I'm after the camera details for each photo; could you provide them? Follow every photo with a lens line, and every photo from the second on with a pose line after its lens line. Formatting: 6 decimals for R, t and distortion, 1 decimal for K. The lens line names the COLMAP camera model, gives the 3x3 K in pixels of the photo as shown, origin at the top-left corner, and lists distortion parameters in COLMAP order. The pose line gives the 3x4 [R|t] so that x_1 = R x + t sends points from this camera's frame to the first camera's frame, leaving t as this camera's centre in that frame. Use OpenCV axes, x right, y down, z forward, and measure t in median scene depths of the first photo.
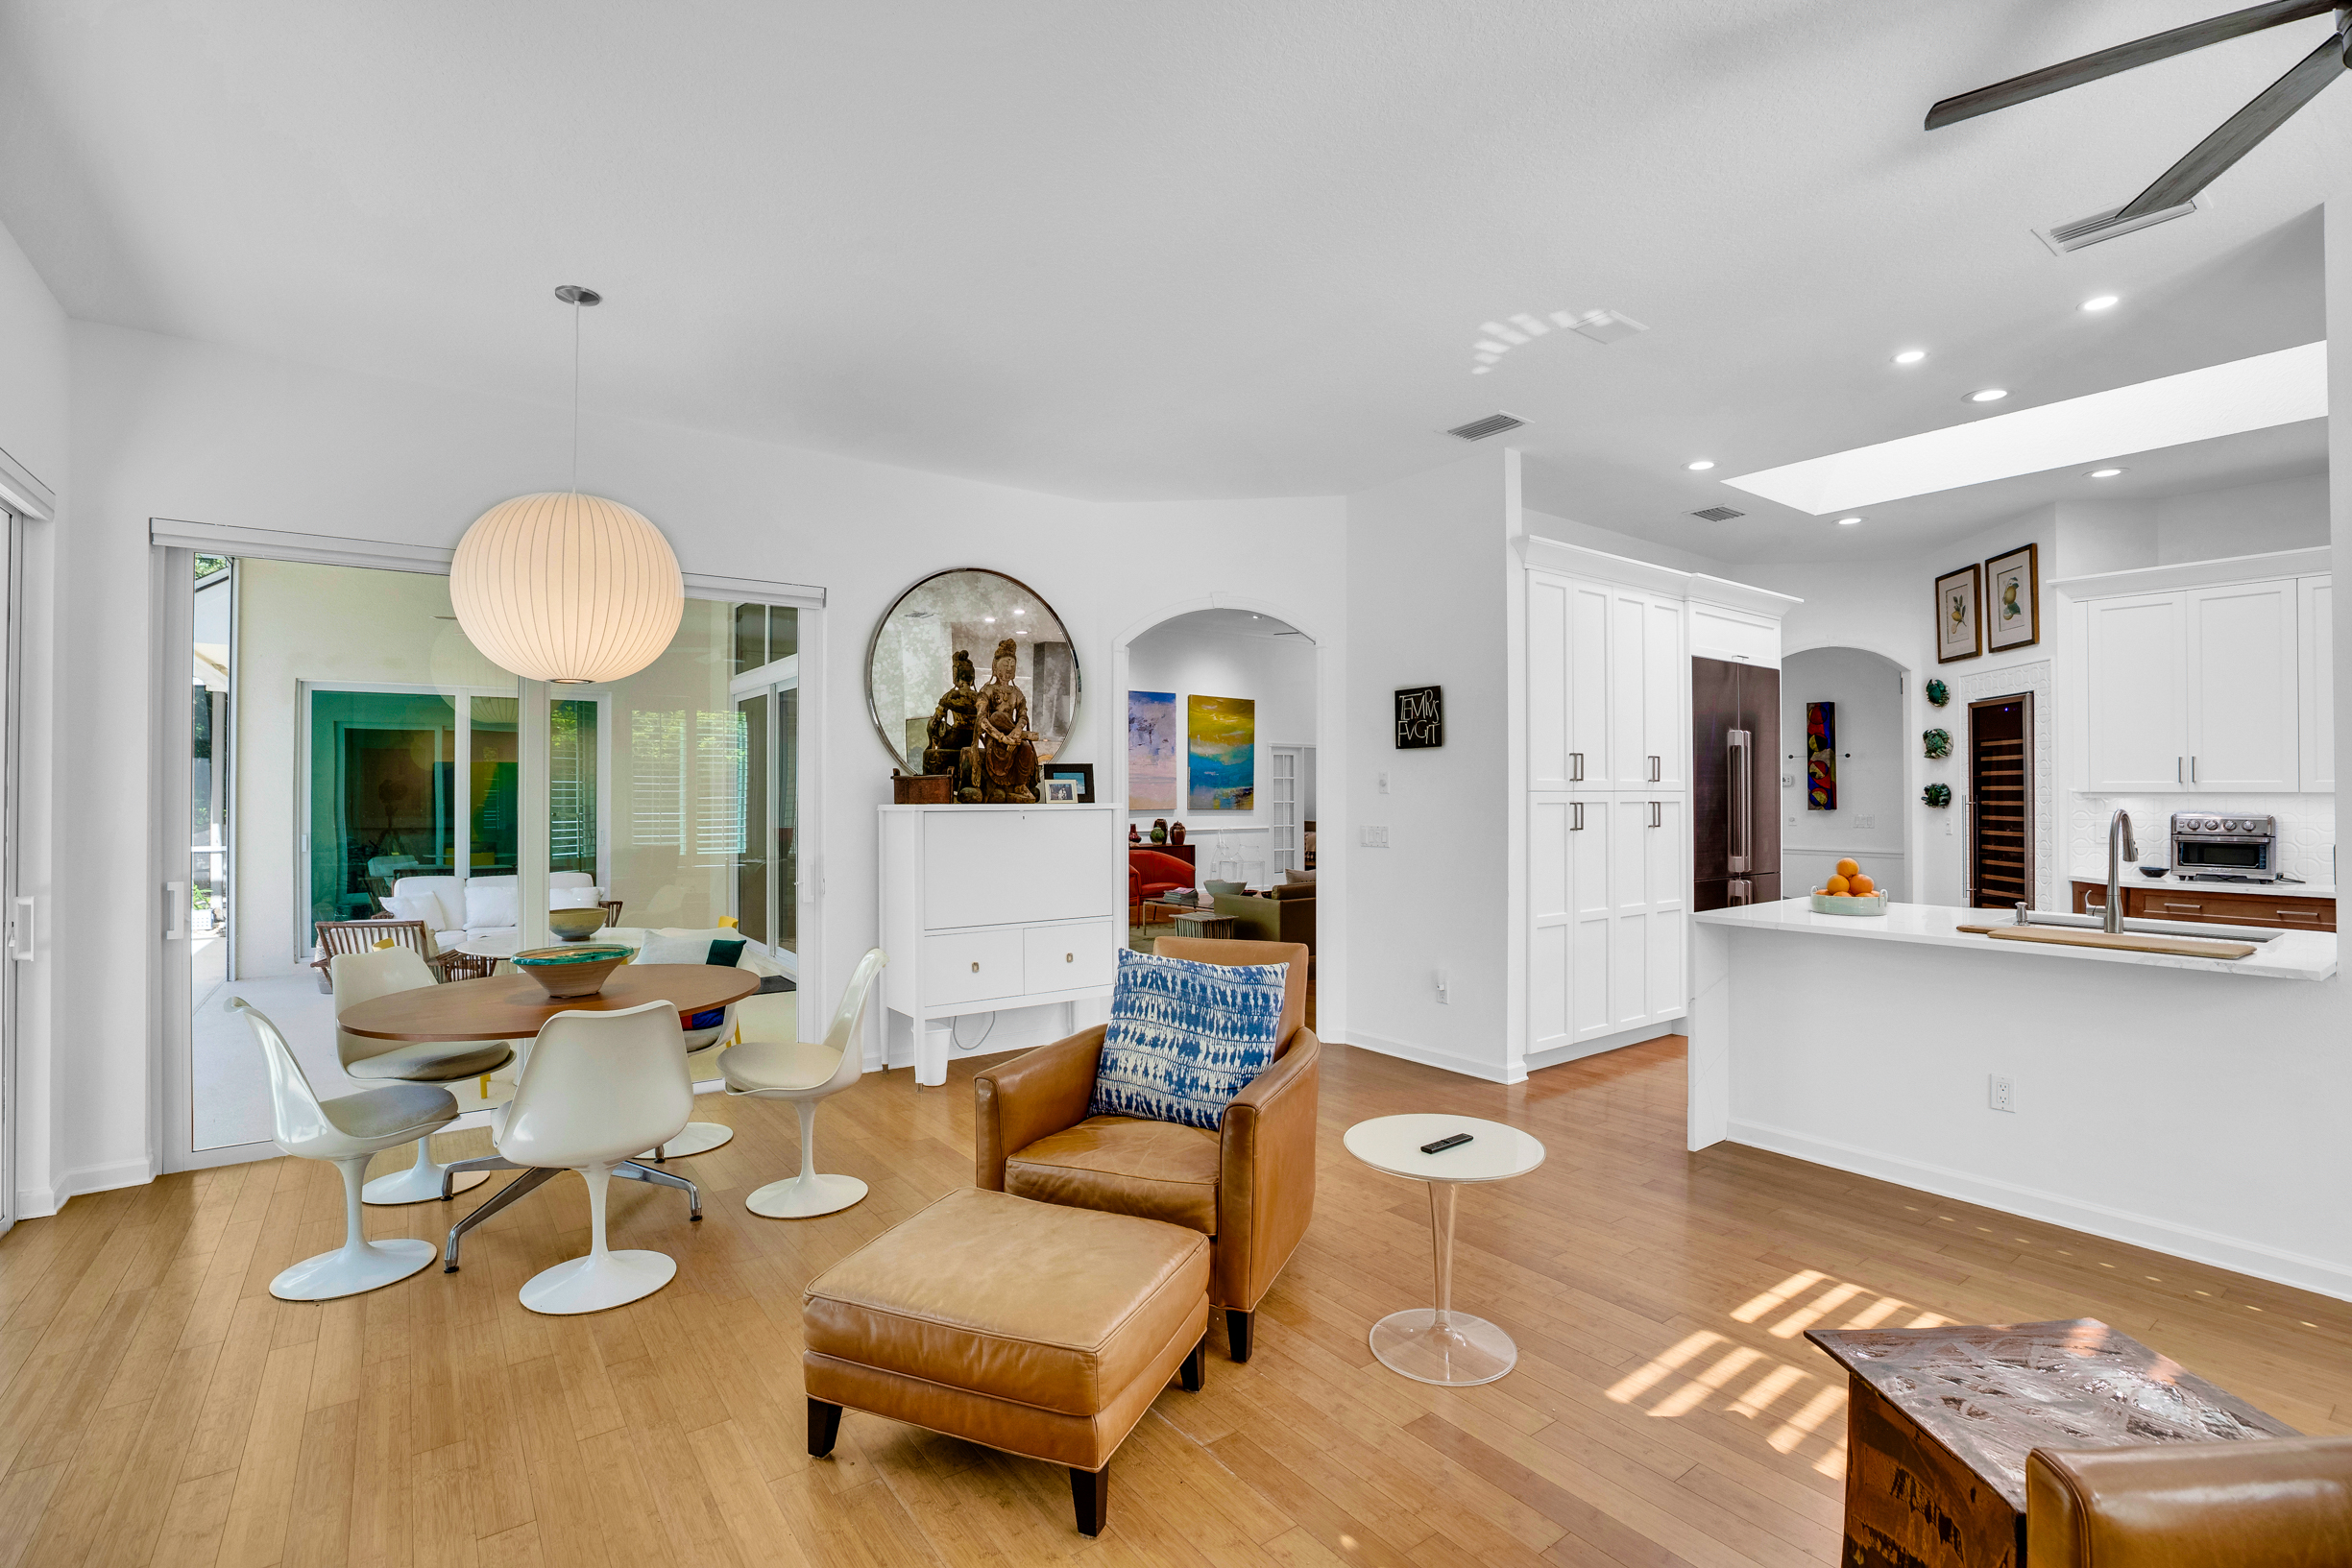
lens RADIAL K [[1082.3, 0, 1173.2], [0, 1082.3, 779.9], [0, 0, 1]] dist [-0.043211, 0.010871]
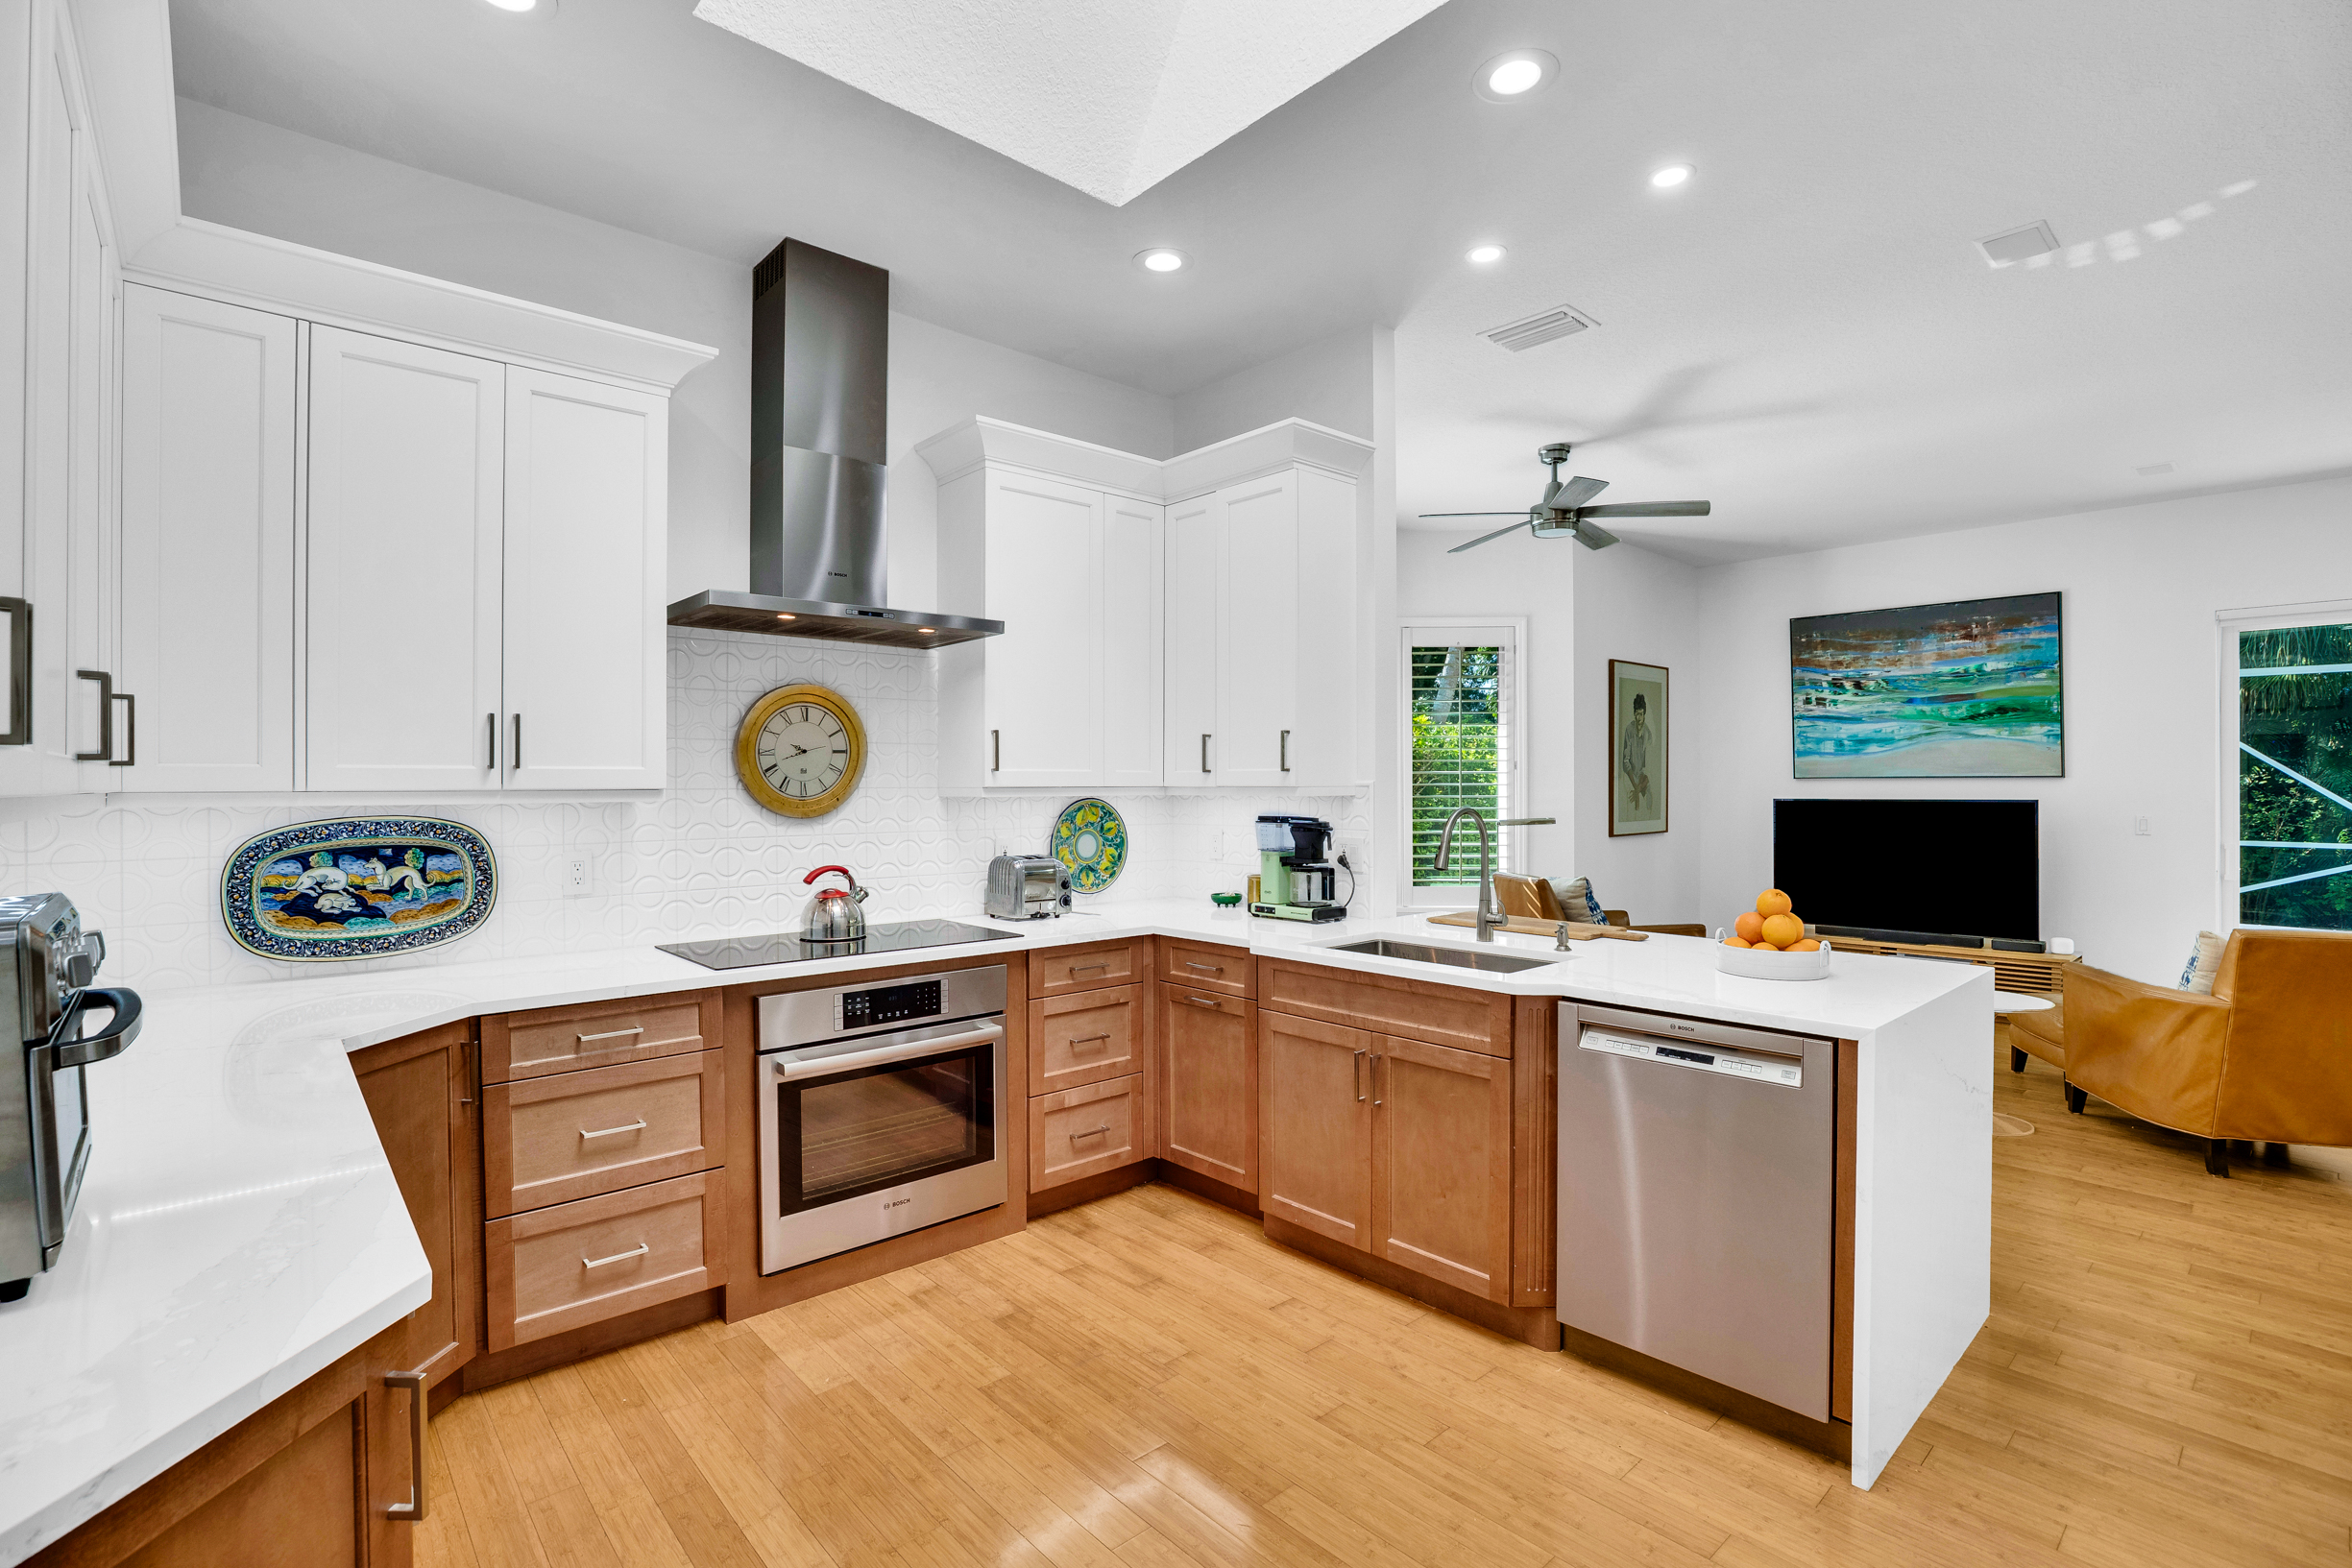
lens RADIAL K [[1082.3, 0, 1196.8], [0, 1082.3, 772.0], [0, 0, 1]] dist [-0.043211, 0.010871]
pose [[-0.994477, -0.001394, -0.104949, 0.763973], [0.000549, 0.999829, -0.018480, 0.008948], [0.104956, -0.018436, -0.994306, 1.180936]]
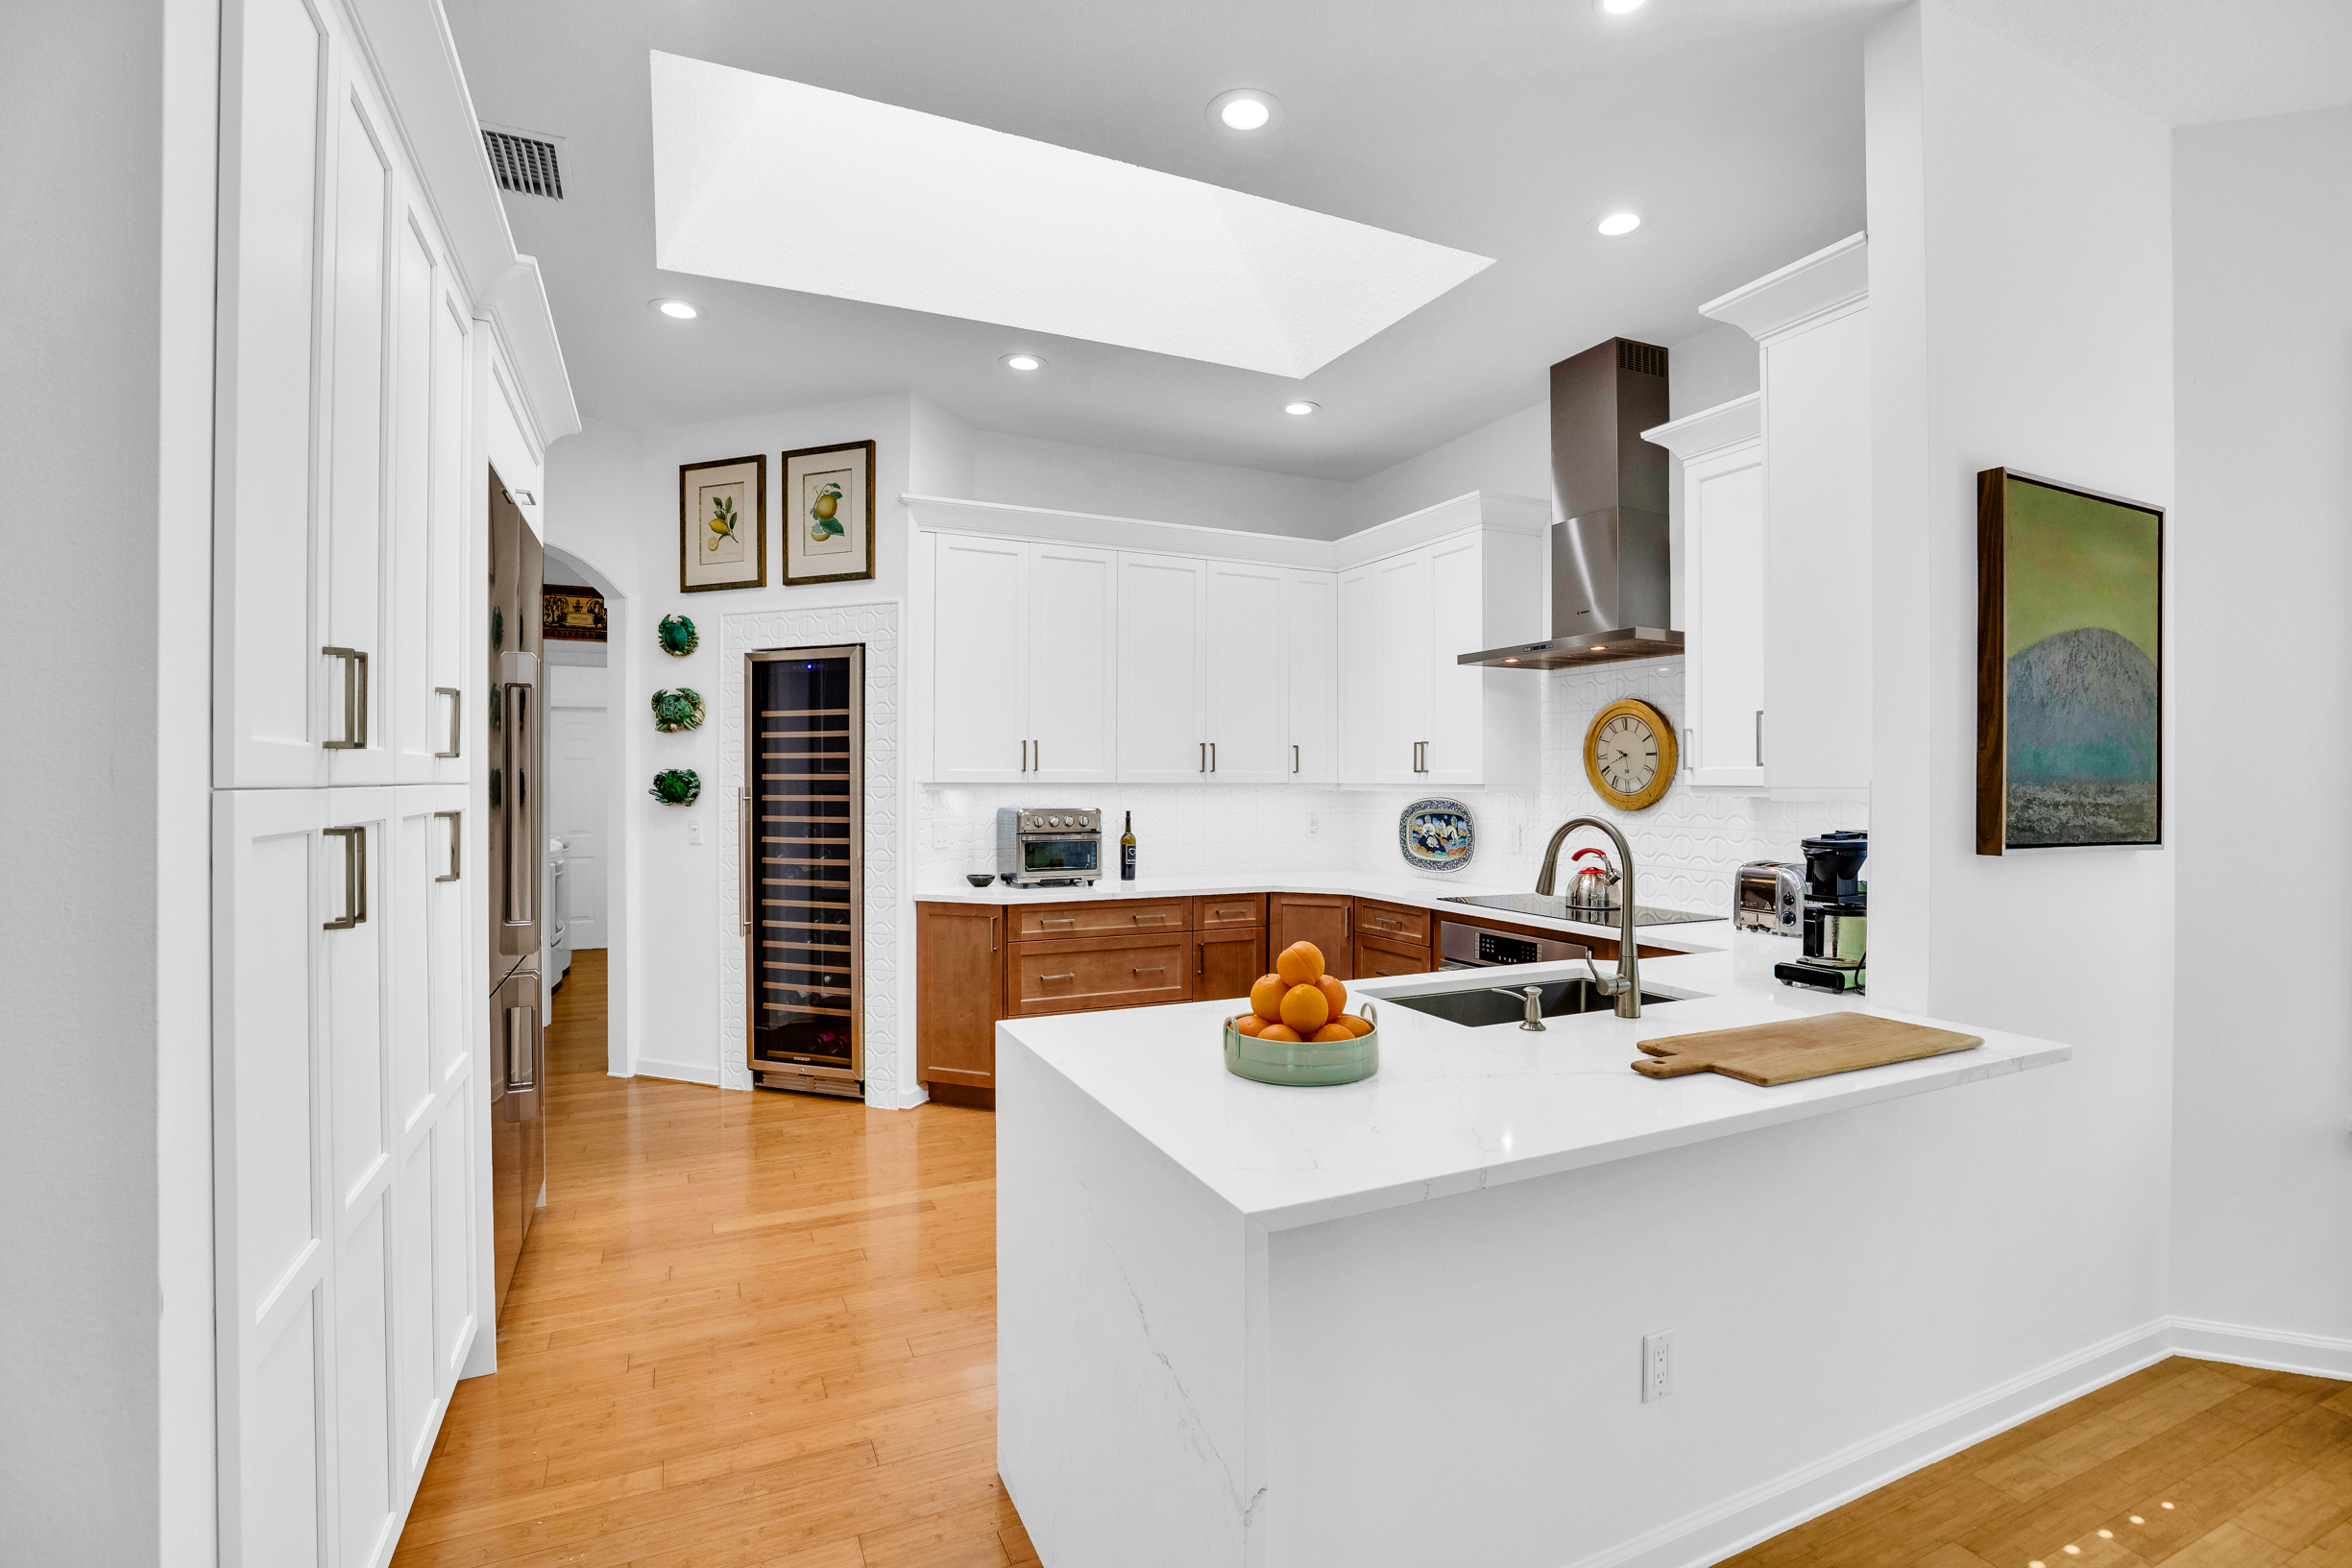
lens RADIAL K [[1082.3, 0, 1183.1], [0, 1082.3, 782.8], [0, 0, 1]] dist [-0.043211, 0.010871]
pose [[0.189018, -0.003017, 0.981969, 0.140315], [-0.013773, 0.999889, 0.005723, 0.004898], [-0.981877, -0.014606, 0.188956, 0.709289]]
